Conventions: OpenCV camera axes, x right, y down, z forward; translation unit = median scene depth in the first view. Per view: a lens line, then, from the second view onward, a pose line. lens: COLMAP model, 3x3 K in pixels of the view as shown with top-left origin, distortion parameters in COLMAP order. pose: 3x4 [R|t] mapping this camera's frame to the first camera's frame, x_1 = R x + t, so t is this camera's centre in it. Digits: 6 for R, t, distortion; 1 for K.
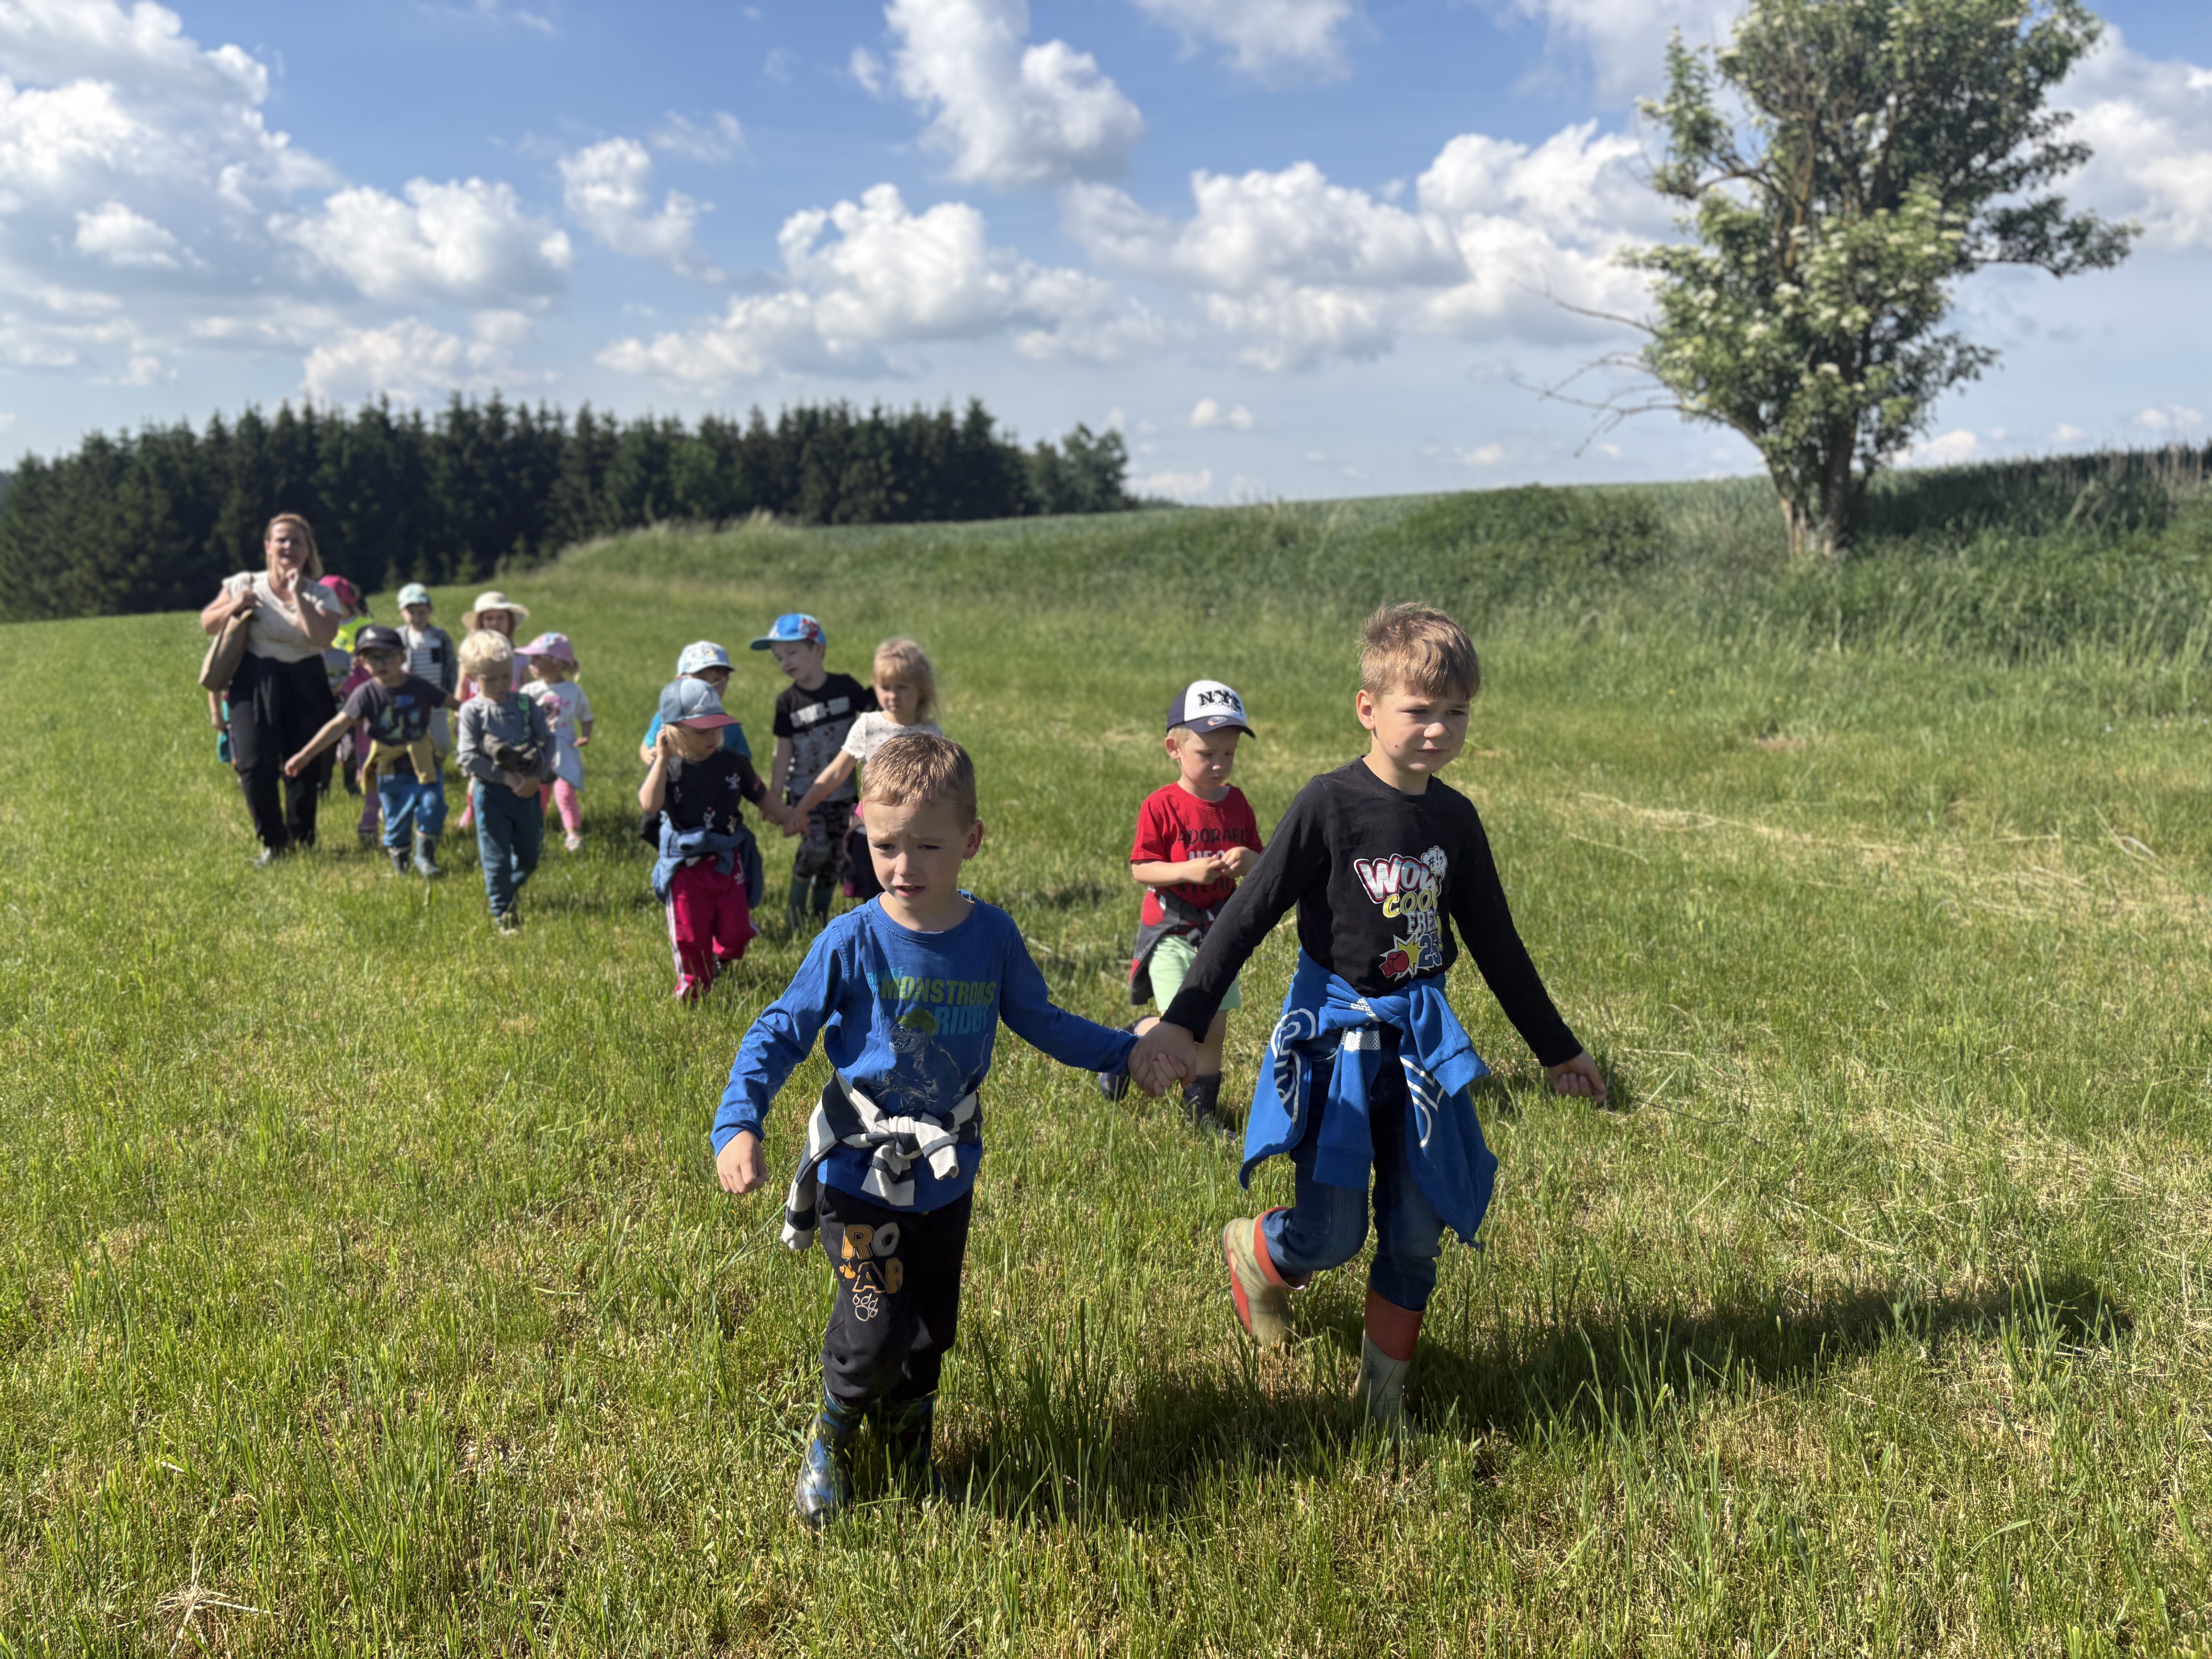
lens RADIAL K [[1536.5, 0, 1106.0], [0, 1536.5, 829.5], [0, 0, 1]] dist [0.021926, -0.029468]
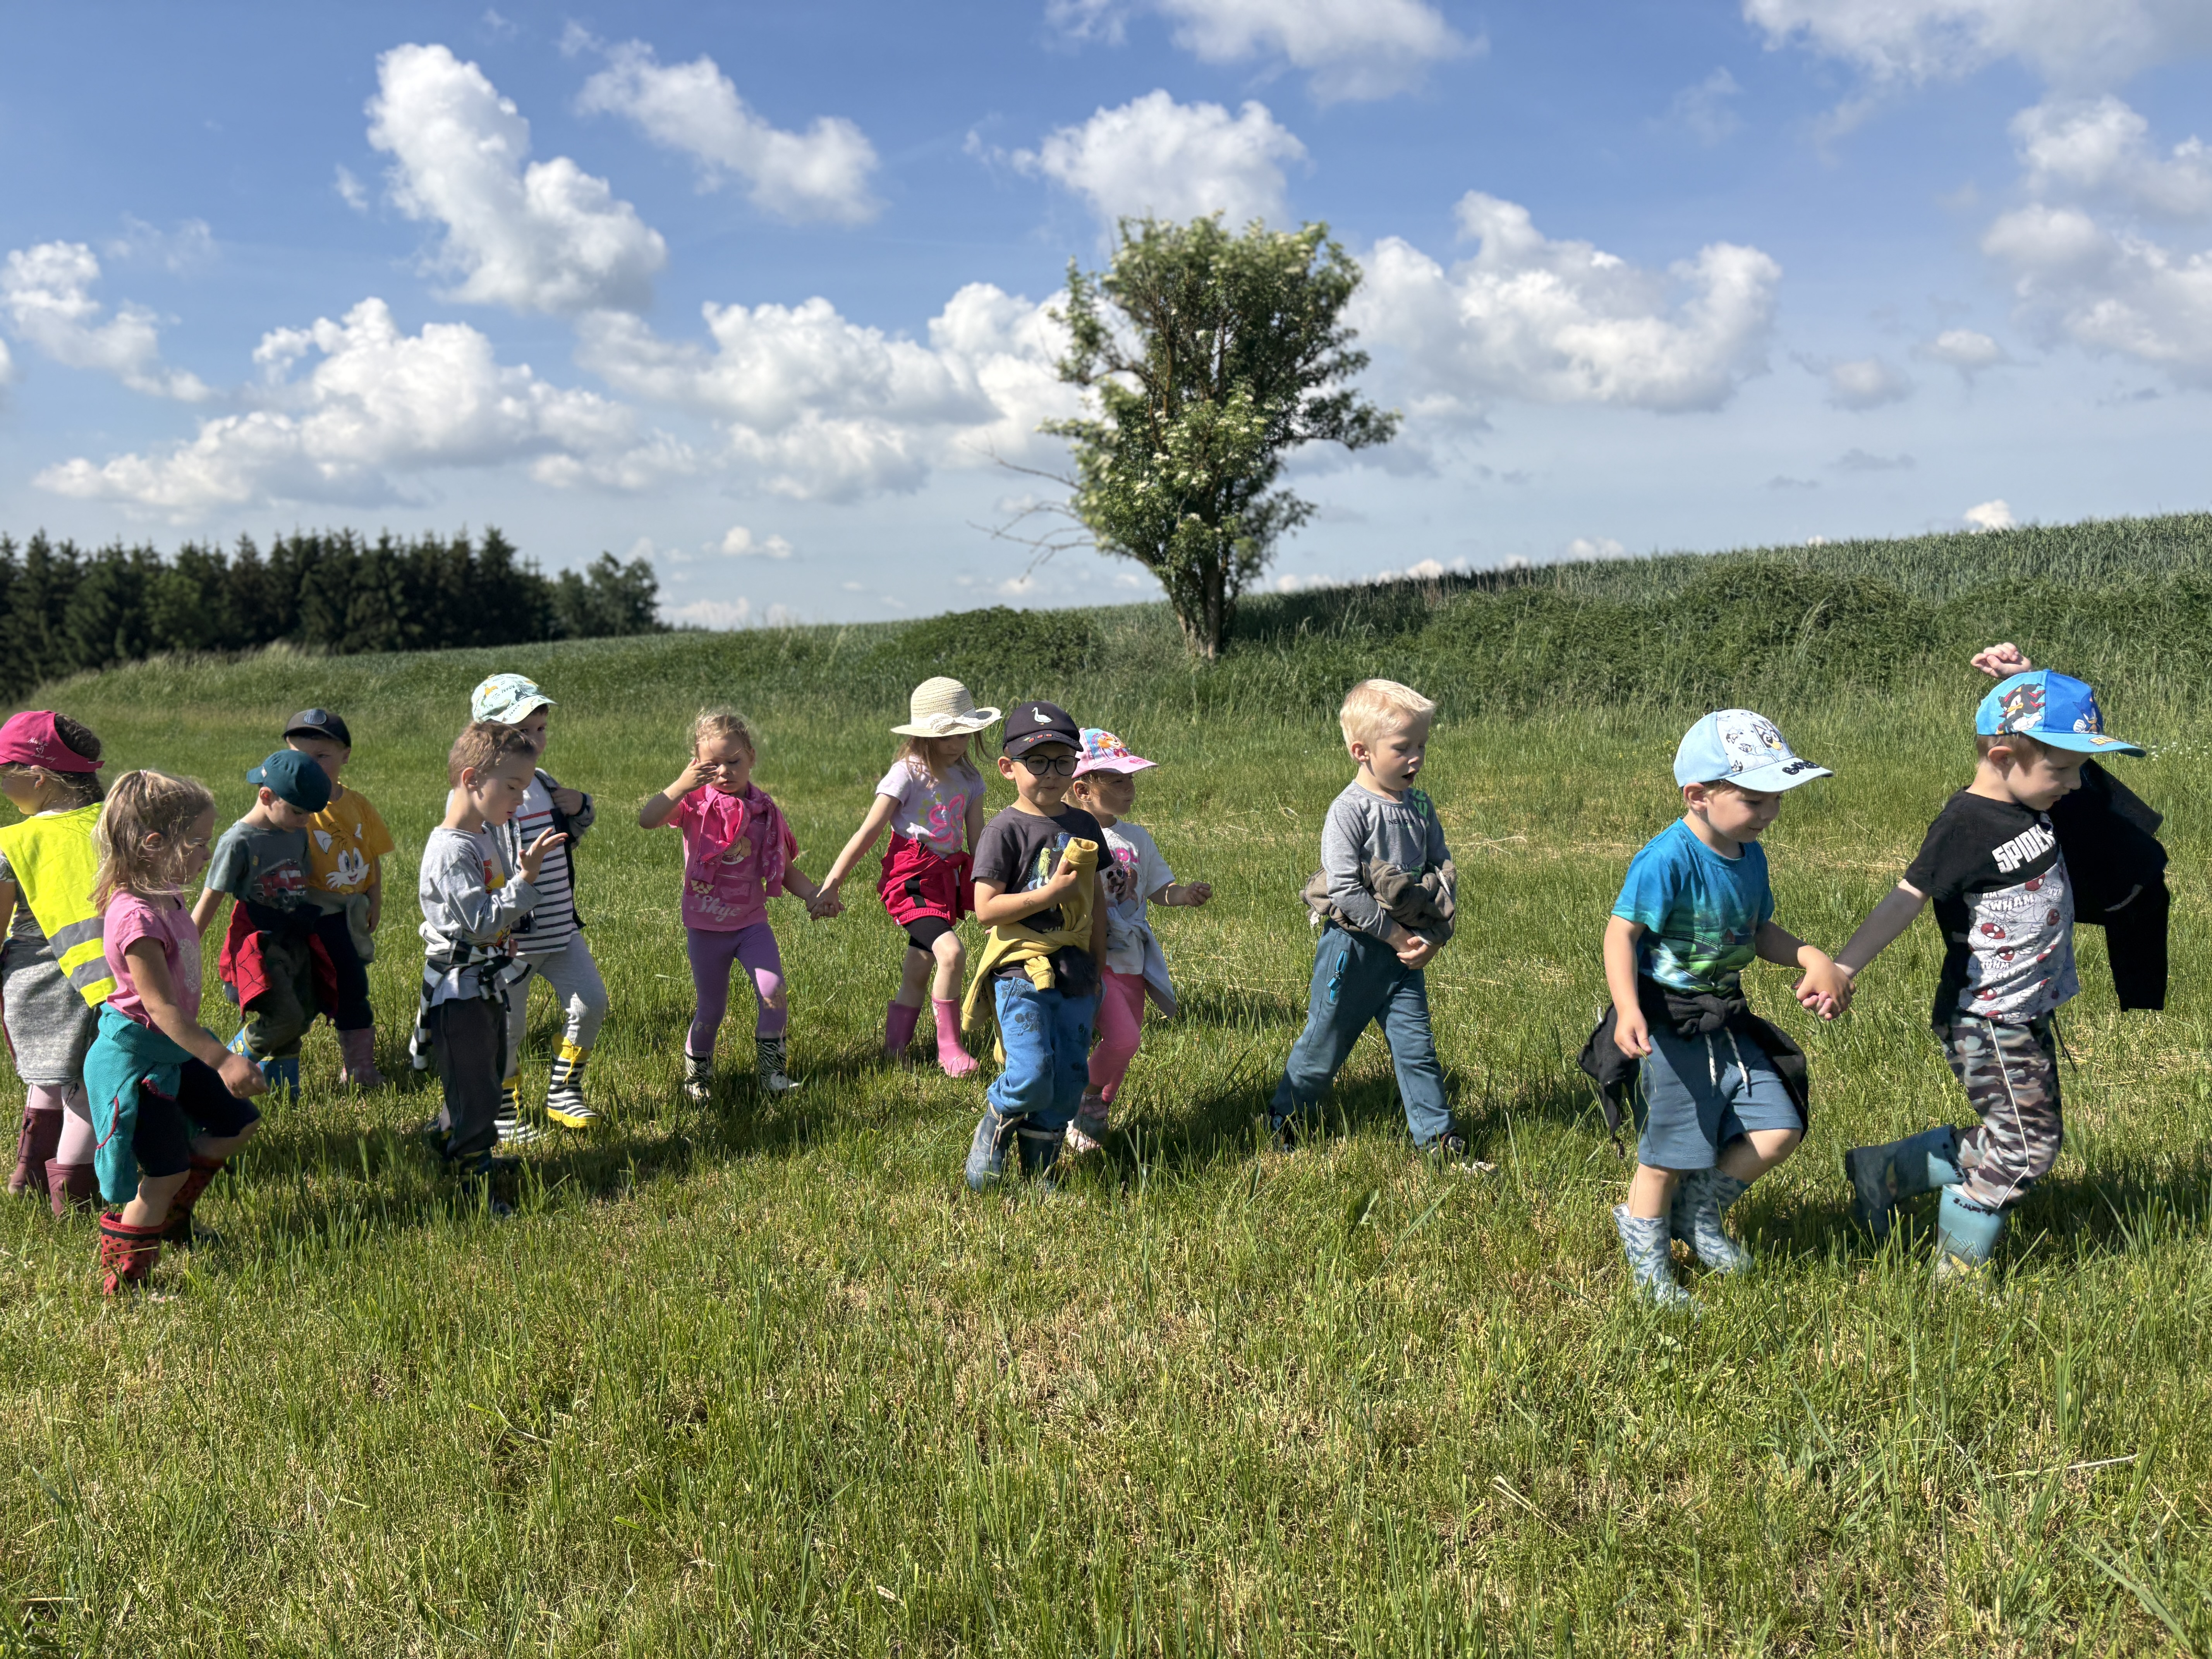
lens RADIAL K [[1669.7, 0, 1090.2], [0, 1669.7, 838.8], [0, 0, 1]] dist [0.013079, -0.044357]
pose [[0.966223, -0.043771, 0.253963, 0.008635], [0.065729, 0.994735, -0.078628, 0.069338], [-0.249184, 0.092665, 0.964013, -0.277967]]
